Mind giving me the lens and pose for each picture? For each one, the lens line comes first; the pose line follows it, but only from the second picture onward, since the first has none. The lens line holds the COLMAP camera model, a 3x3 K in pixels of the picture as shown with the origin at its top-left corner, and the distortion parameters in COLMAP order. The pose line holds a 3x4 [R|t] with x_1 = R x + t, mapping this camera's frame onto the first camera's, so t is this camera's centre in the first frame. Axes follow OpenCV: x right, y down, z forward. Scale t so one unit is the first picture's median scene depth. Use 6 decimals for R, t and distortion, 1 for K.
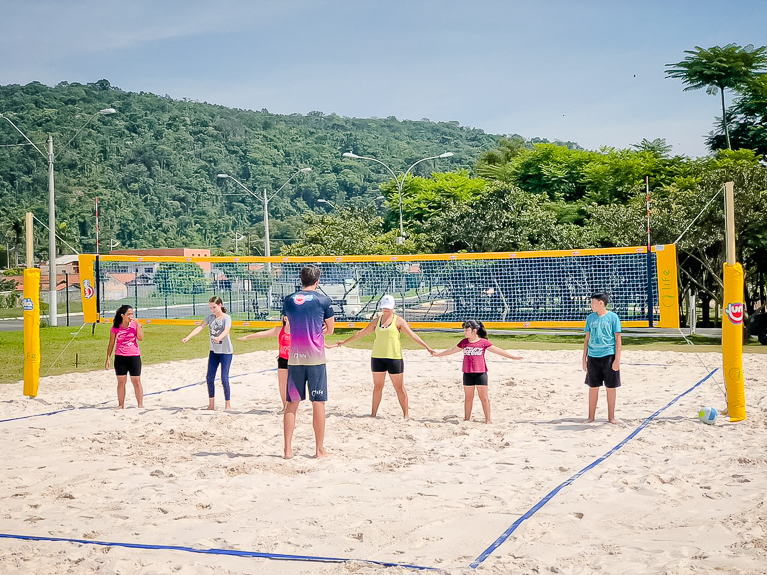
lens RADIAL K [[1323.6, 0, 384.2], [0, 1323.6, 259.6], [0, 0, 1]] dist [0.013775, 0.000000]
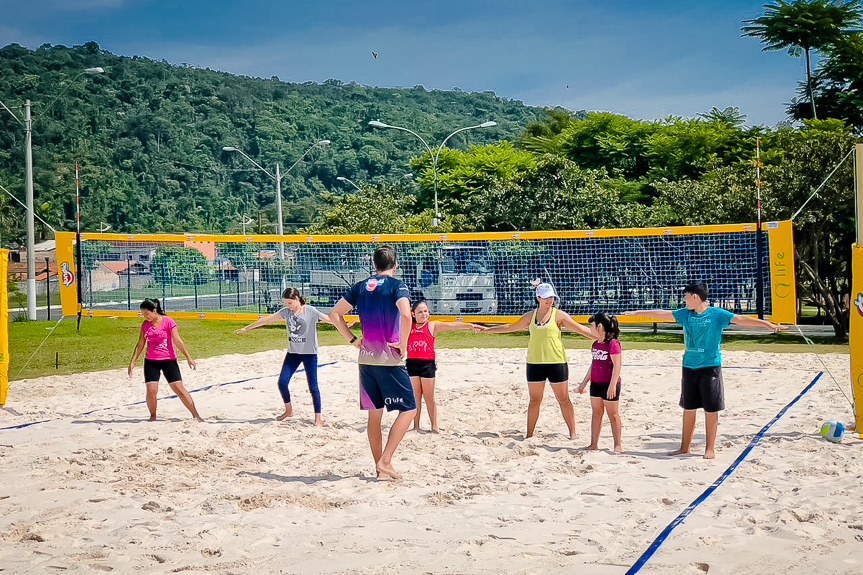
lens RADIAL K [[1473.3, 0, 439.7], [0, 1473.3, 287.3], [0, 0, 1]] dist [0.027443, 0.000000]
pose [[0.999758, 0.003224, 0.021748, -0.005604], [-0.003802, 0.999640, 0.026577, 0.002186], [-0.021655, -0.026653, 0.999410, 0.035522]]
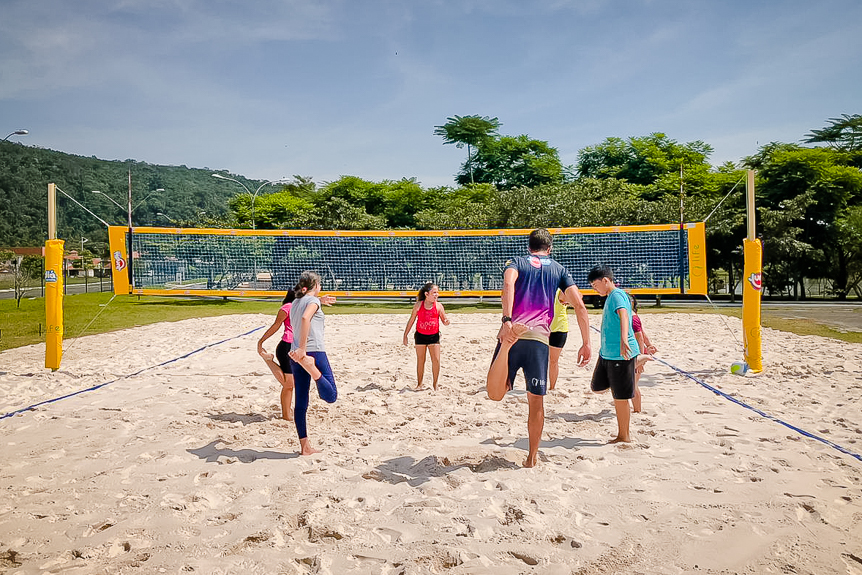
lens RADIAL K [[774.7, 0, 438.0], [0, 774.7, 278.7], [0, 0, 1]] dist [0.035793, -0.029121]
pose [[0.941433, 0.000885, 0.337199, -0.083257], [-0.008754, 0.999724, 0.021816, 0.008850], [-0.337086, -0.023490, 0.941181, 0.153632]]
